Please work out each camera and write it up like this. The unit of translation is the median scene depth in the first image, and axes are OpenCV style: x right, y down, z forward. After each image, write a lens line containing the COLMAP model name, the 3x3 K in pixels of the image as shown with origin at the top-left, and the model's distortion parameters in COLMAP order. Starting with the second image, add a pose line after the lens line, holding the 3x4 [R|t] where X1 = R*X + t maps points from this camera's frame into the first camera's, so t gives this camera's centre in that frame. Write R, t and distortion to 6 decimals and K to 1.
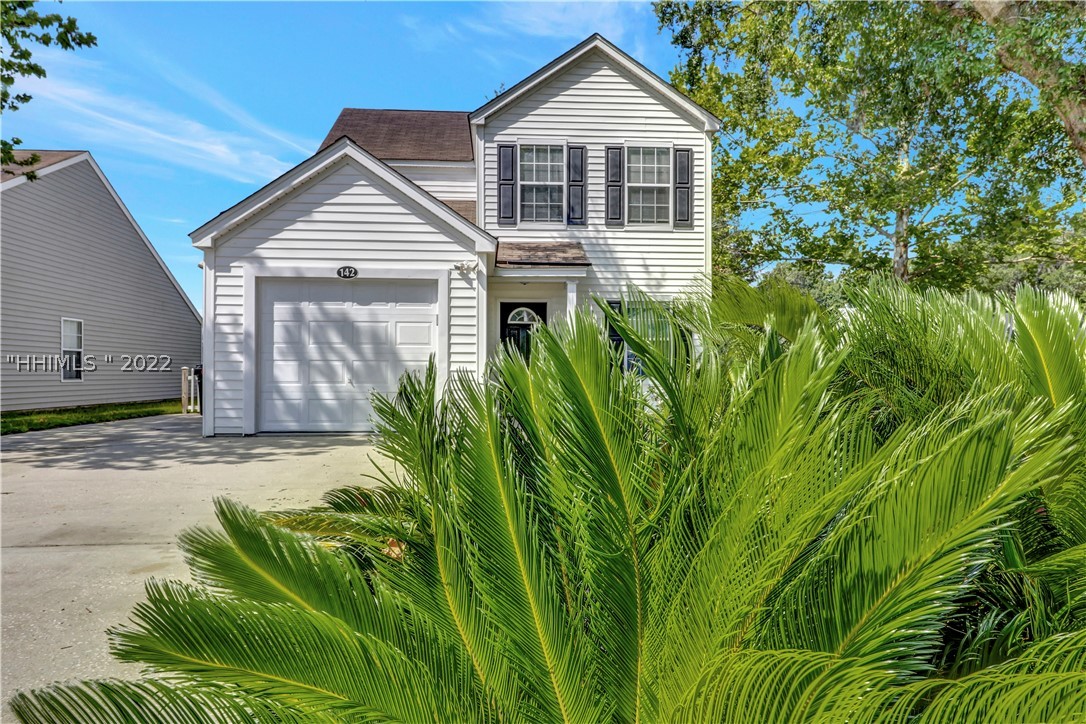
lens RADIAL K [[770.3, 0, 542.7], [0, 770.3, 363.8], [0, 0, 1]] dist [-0.000028, -0.004178]
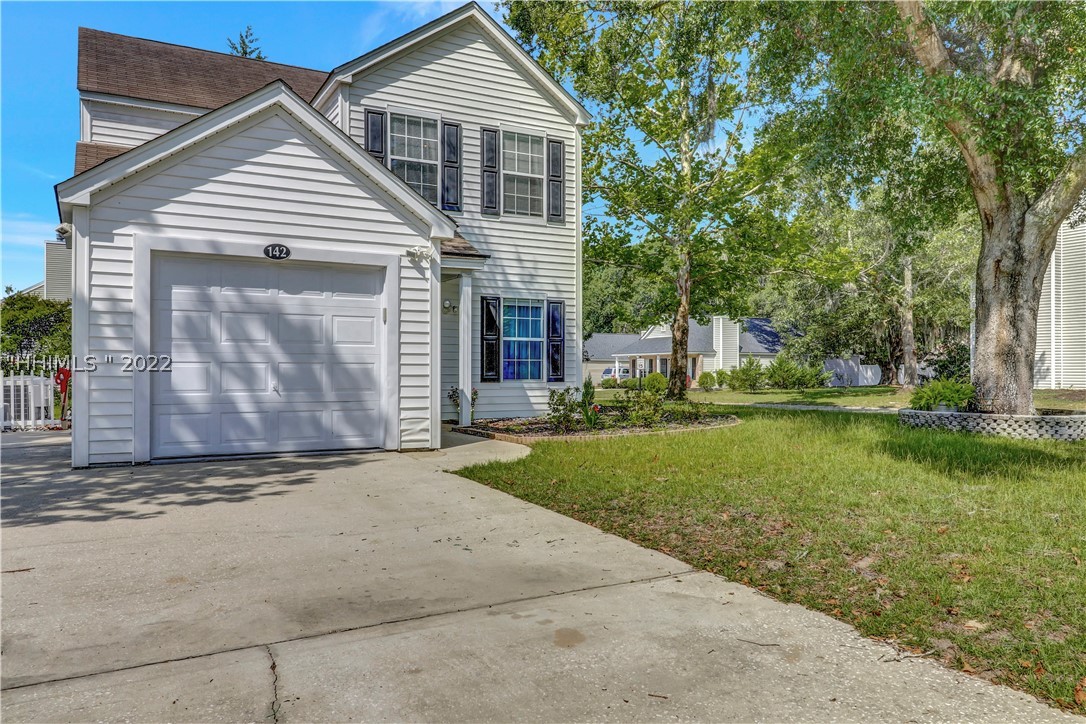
lens RADIAL K [[835.1, 0, 543.1], [0, 835.1, 361.4], [0, 0, 1]] dist [0.008871, -0.004231]
pose [[0.895782, 0.002652, 0.444485, -0.293942], [-0.002829, 0.999996, -0.000265, -0.004503], [-0.444484, -0.001020, 0.895786, 0.079579]]
